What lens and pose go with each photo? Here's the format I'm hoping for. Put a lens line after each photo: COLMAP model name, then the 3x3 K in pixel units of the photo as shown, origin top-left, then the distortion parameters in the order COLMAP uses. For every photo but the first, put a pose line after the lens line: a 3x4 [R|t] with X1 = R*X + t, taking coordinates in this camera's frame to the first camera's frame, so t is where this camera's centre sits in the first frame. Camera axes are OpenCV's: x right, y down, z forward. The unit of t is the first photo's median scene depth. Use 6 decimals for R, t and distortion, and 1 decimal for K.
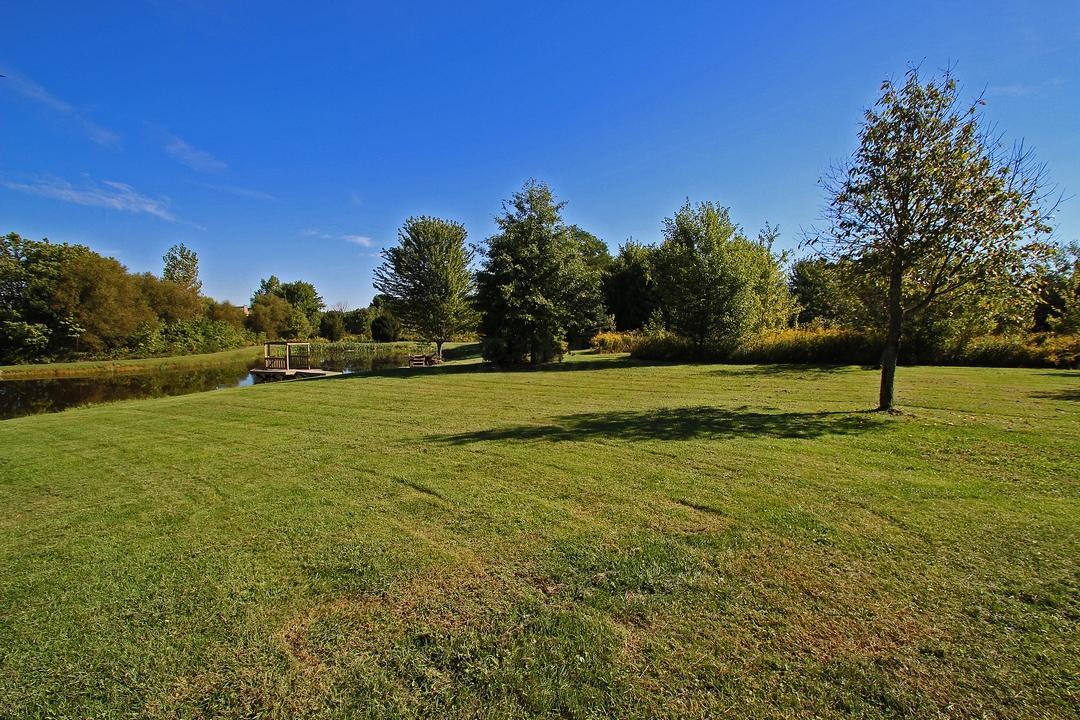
lens RADIAL K [[511.3, 0, 541.0], [0, 511.3, 361.5], [0, 0, 1]] dist [0.010978, -0.014533]
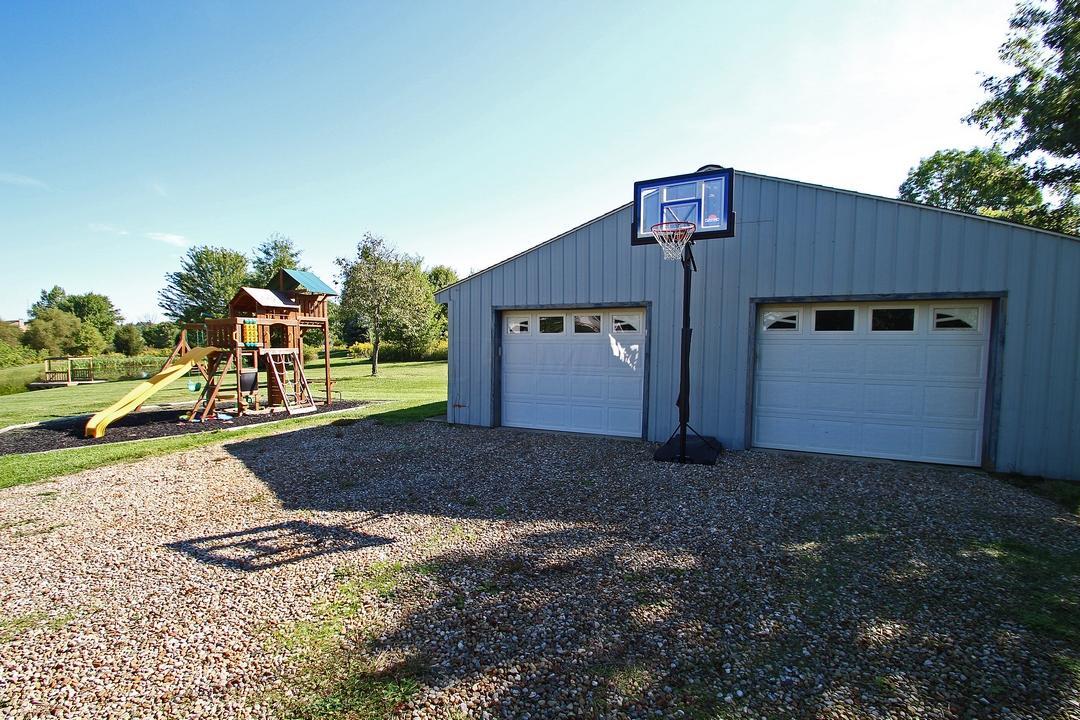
lens RADIAL K [[511.3, 0, 540.9], [0, 511.3, 363.2], [0, 0, 1]] dist [0.010978, -0.014533]
pose [[0.962497, -0.035638, 0.268942, 0.111334], [0.038271, 0.999257, -0.004552, 0.010702], [-0.268579, 0.014674, 0.963146, -0.198839]]
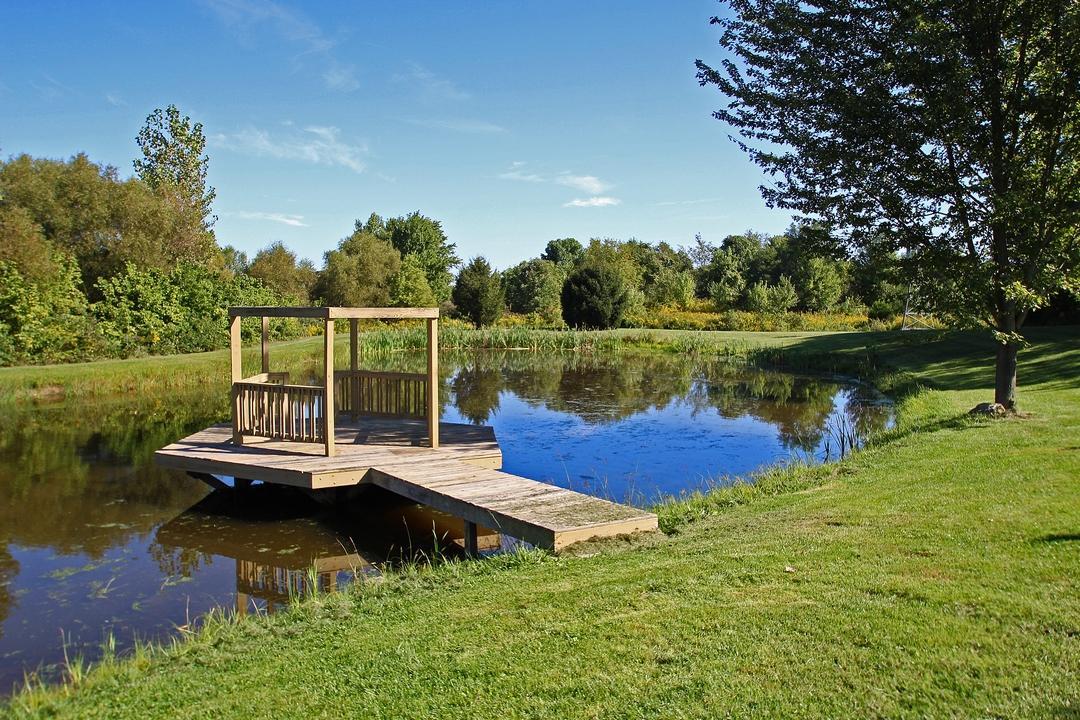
lens RADIAL K [[853.9, 0, 539.4], [0, 853.9, 359.8], [0, 0, 1]] dist [-0.060510, 0.040402]
pose [[0.956118, 0.015794, -0.292555, -0.177727], [-0.018137, 0.999821, -0.005300, -0.009667], [0.292419, 0.010373, 0.956234, 0.390286]]
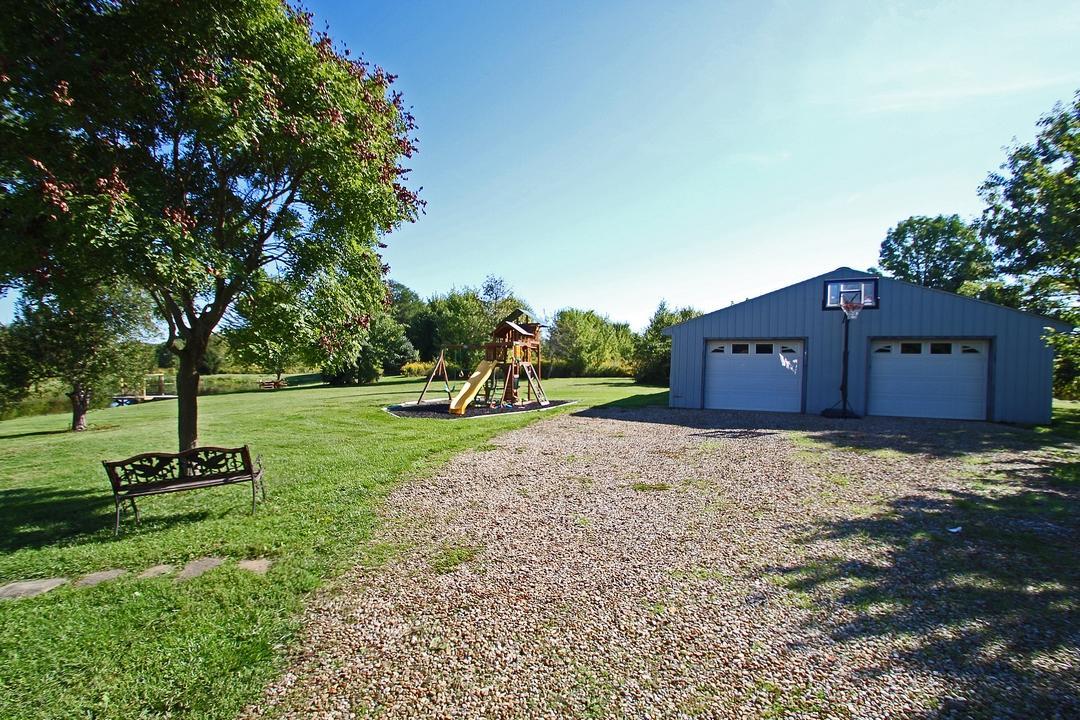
lens RADIAL K [[511.3, 0, 544.8], [0, 511.3, 360.5], [0, 0, 1]] dist [0.010978, -0.014533]
pose [[0.943688, -0.008893, 0.330717, 0.001228], [0.029302, 0.997957, -0.056776, 0.015544], [-0.329537, 0.063269, 0.942020, -0.254001]]
